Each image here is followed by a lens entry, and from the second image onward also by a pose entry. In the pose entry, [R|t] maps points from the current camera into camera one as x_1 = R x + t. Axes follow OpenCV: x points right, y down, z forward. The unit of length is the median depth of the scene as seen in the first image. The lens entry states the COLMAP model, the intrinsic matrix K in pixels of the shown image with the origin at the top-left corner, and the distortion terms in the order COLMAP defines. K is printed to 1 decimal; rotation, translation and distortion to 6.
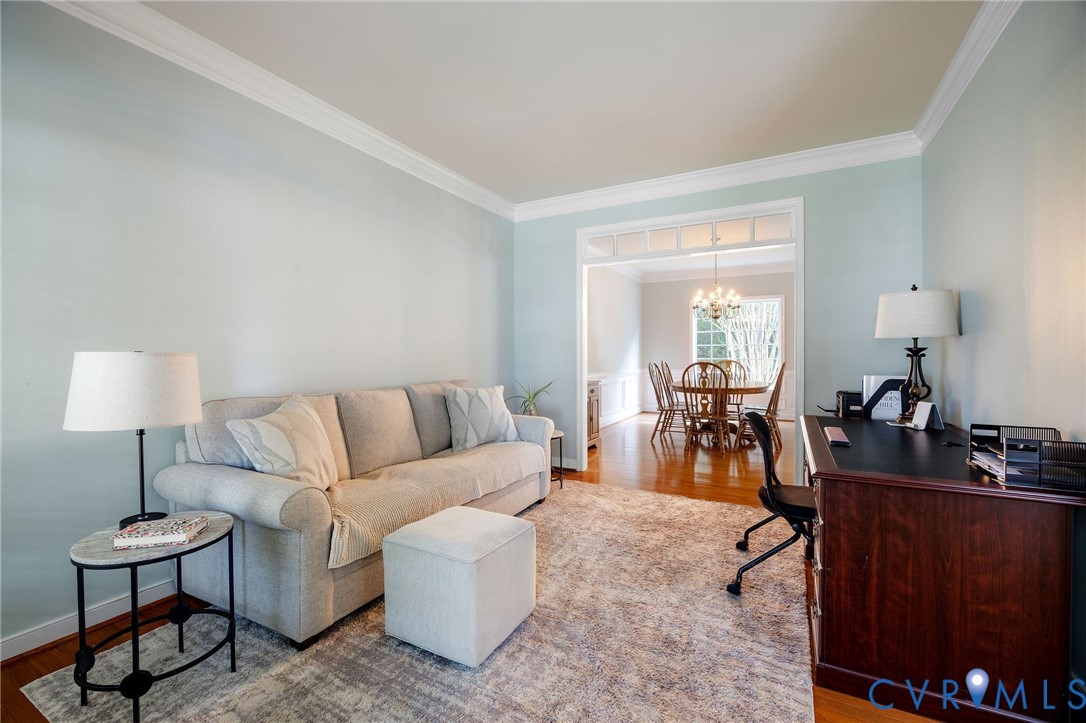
lens RADIAL K [[454.7, 0, 540.5], [0, 454.7, 380.1], [0, 0, 1]] dist [-0.012450, 0.000003]
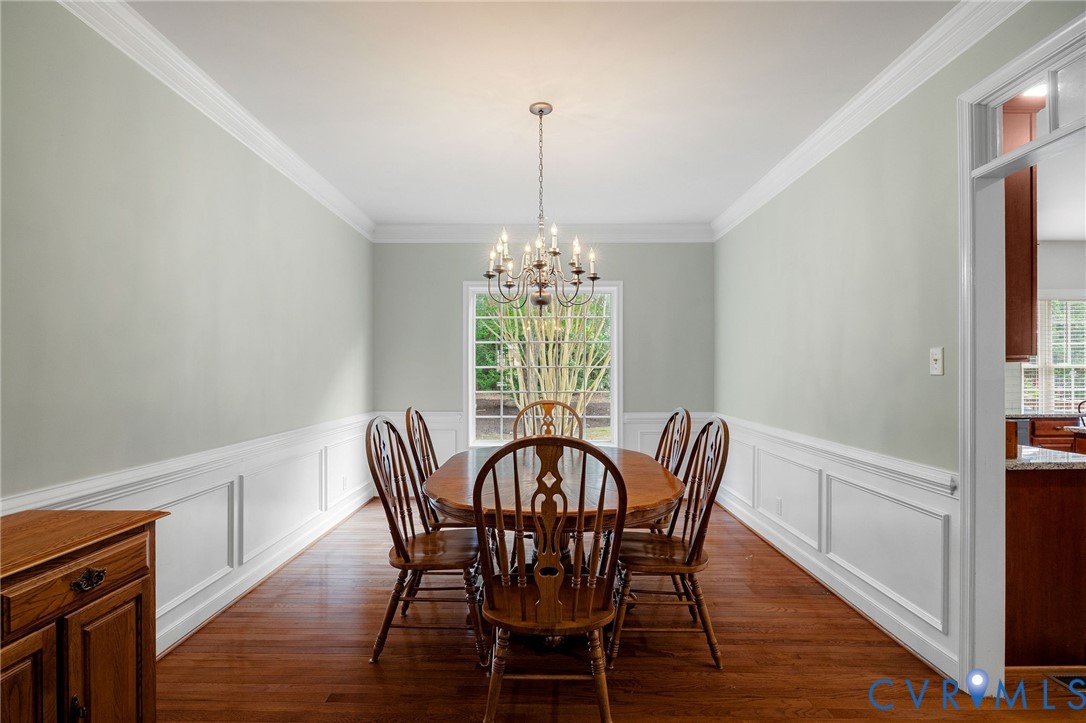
lens RADIAL K [[502.1, 0, 537.4], [0, 502.1, 360.0], [0, 0, 1]] dist [-0.008831, 0.000052]
pose [[0.880230, 0.015478, 0.474294, 0.172847], [0.022329, 0.997010, -0.073975, -0.054024], [-0.474021, 0.075706, 0.877253, 0.611844]]
